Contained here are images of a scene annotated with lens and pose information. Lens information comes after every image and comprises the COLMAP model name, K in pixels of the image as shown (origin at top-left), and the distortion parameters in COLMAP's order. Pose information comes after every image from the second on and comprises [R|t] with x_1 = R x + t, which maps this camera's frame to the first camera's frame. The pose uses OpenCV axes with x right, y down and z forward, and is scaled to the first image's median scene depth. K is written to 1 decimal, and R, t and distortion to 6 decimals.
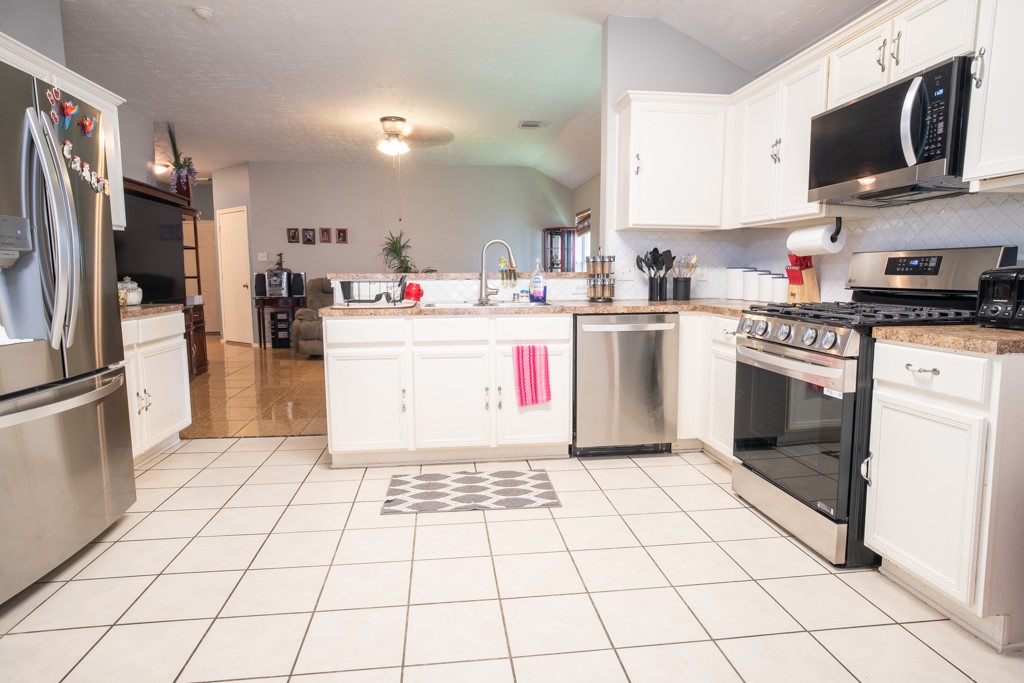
lens RADIAL K [[626.3, 0, 509.8], [0, 626.3, 347.3], [0, 0, 1]] dist [-0.041044, 0.023385]
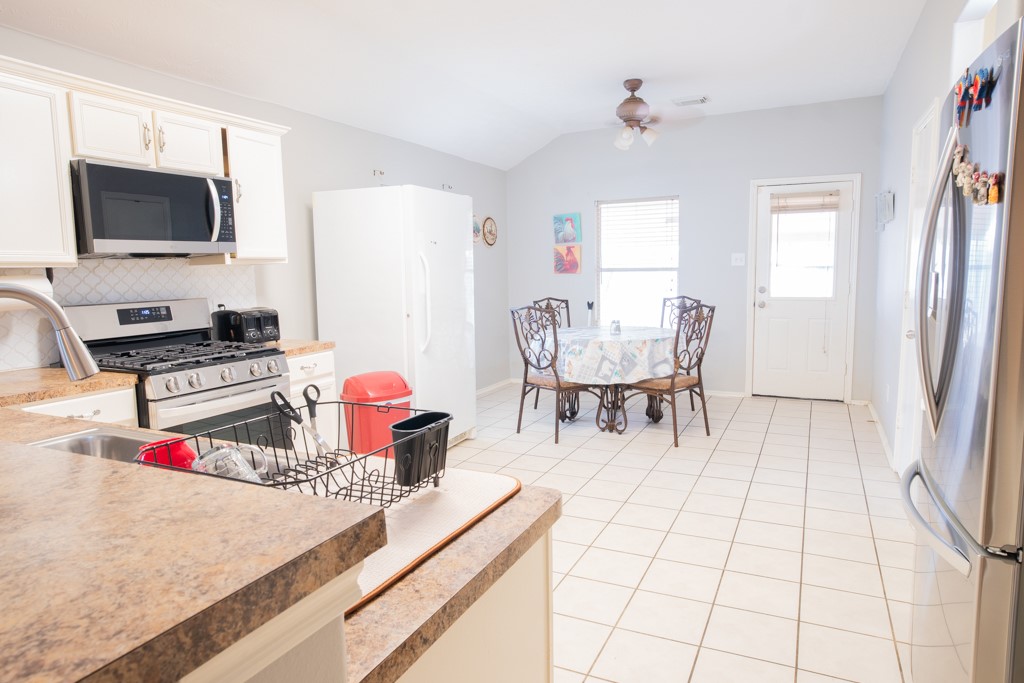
lens RADIAL K [[626.3, 0, 502.3], [0, 626.3, 338.0], [0, 0, 1]] dist [-0.041044, 0.023385]
pose [[-0.843401, -0.040851, 0.535729, -0.596249], [0.083369, 0.975078, 0.205601, -0.286664], [-0.530777, 0.218068, -0.818976, 1.677893]]
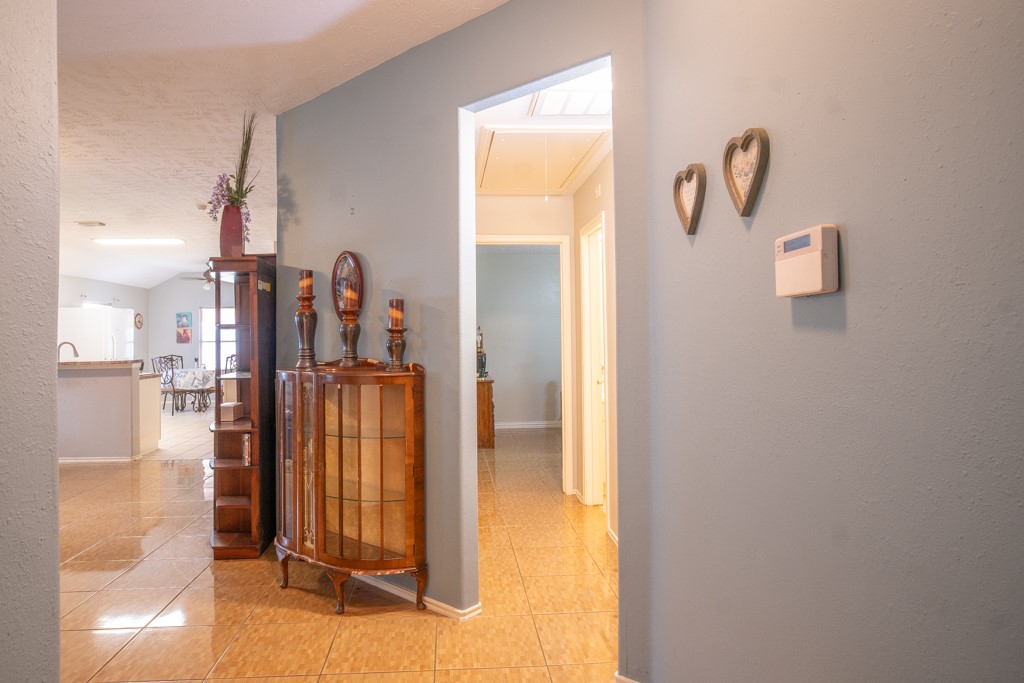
lens RADIAL K [[626.3, 0, 488.4], [0, 626.3, 313.5], [0, 0, 1]] dist [-0.041044, 0.023385]
pose [[-0.998881, 0.018212, 0.043642, -2.131743], [0.021638, 0.996611, 0.079359, -0.581129], [-0.042049, 0.080214, -0.995890, 4.262830]]
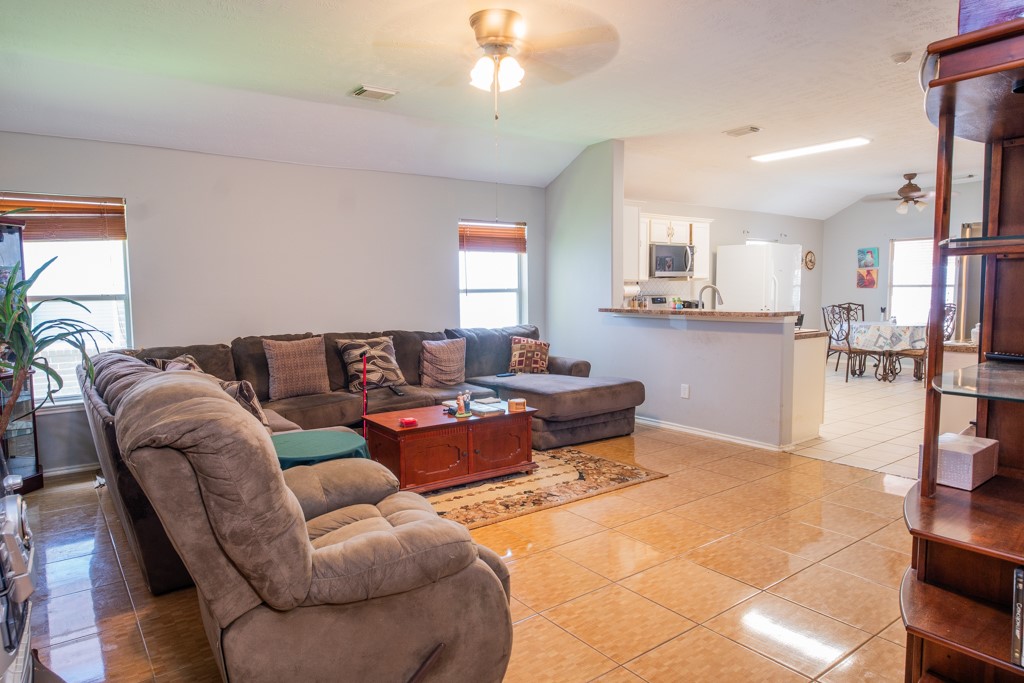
lens RADIAL K [[626.3, 0, 484.9], [0, 626.3, 341.9], [0, 0, 1]] dist [-0.041044, 0.023385]
pose [[-0.492251, -0.068171, 0.867780, -1.644515], [0.111855, 0.983709, 0.140729, -0.473027], [-0.863237, 0.166340, -0.476606, 3.330483]]
